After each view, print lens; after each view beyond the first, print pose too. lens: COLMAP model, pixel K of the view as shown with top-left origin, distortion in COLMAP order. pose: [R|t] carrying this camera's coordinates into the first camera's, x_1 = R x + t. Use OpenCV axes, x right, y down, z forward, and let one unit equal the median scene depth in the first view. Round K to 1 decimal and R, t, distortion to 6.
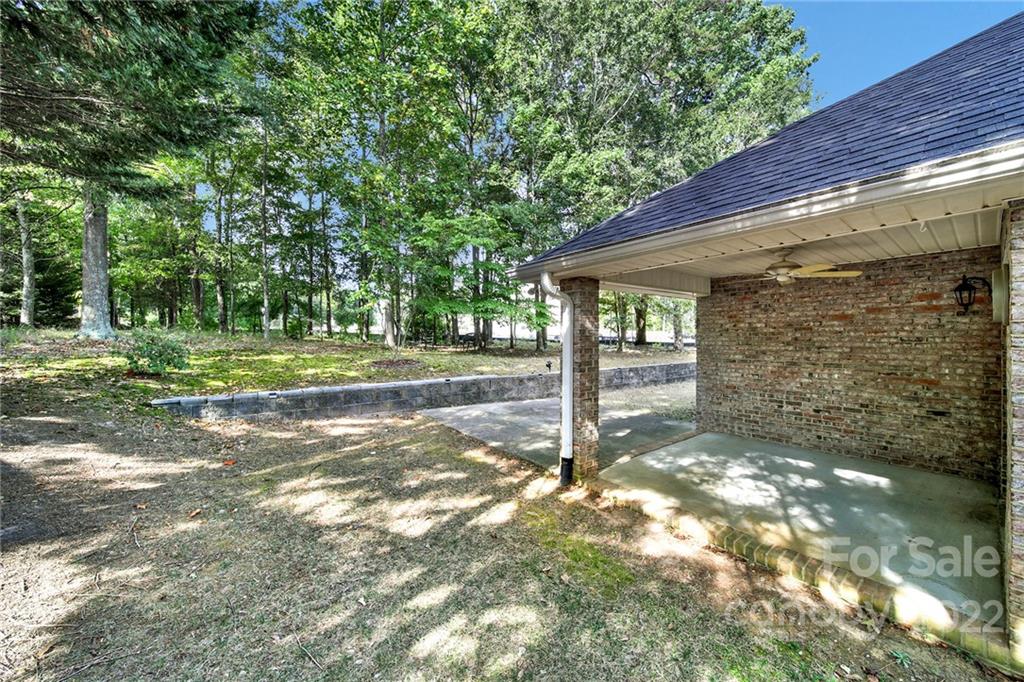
lens RADIAL K [[371.5, 0, 512.0], [0, 371.5, 341.0], [0, 0, 1]] dist [0.000073, -0.000042]
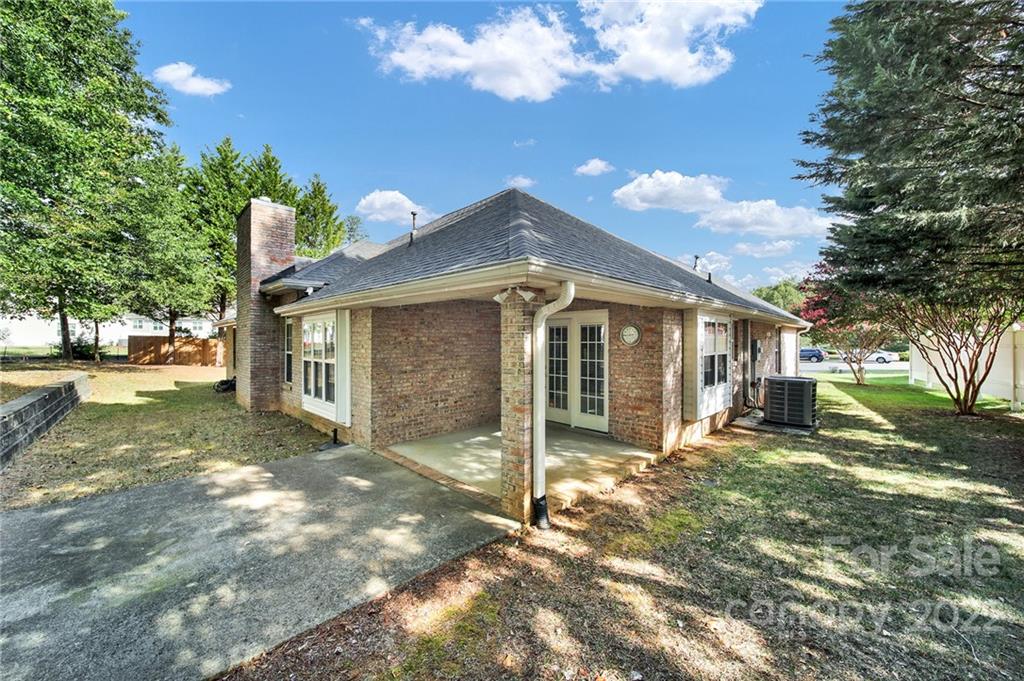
lens RADIAL K [[371.5, 0, 512.0], [0, 371.5, 340.5], [0, 0, 1]] dist [0.000073, -0.000042]
pose [[-0.117303, 0.000411, 0.993096, -0.570969], [0.007234, 0.999974, 0.000441, -0.039563], [-0.993070, 0.007235, -0.117302, 0.940211]]
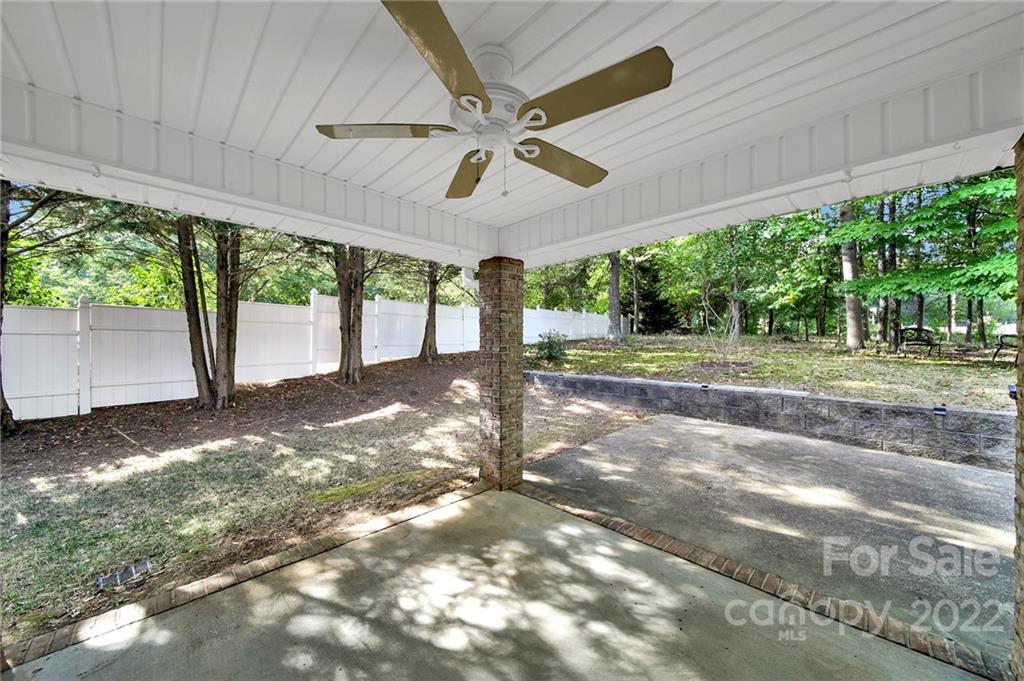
lens RADIAL K [[363.4, 0, 512.0], [0, 363.4, 340.5], [0, 0, 1]] dist [-0.000405, -0.000154]
pose [[0.110820, -0.004955, -0.993828, 0.863333], [-0.009352, 0.999938, -0.006028, 0.022814], [0.993796, 0.009962, 0.110767, 0.764608]]
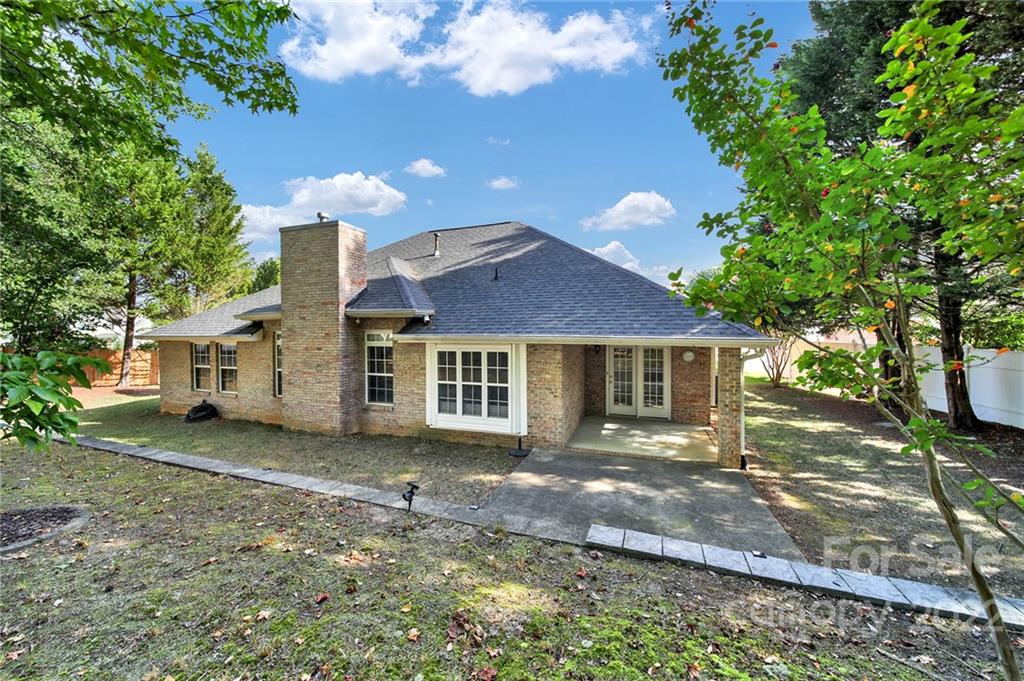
lens RADIAL K [[363.4, 0, 512.0], [0, 363.4, 340.5], [0, 0, 1]] dist [-0.000405, -0.000154]
pose [[-0.533579, -0.016258, 0.845594, -0.543302], [0.010013, 0.999624, 0.025538, -0.199212], [-0.845691, 0.022094, -0.533216, 2.210382]]
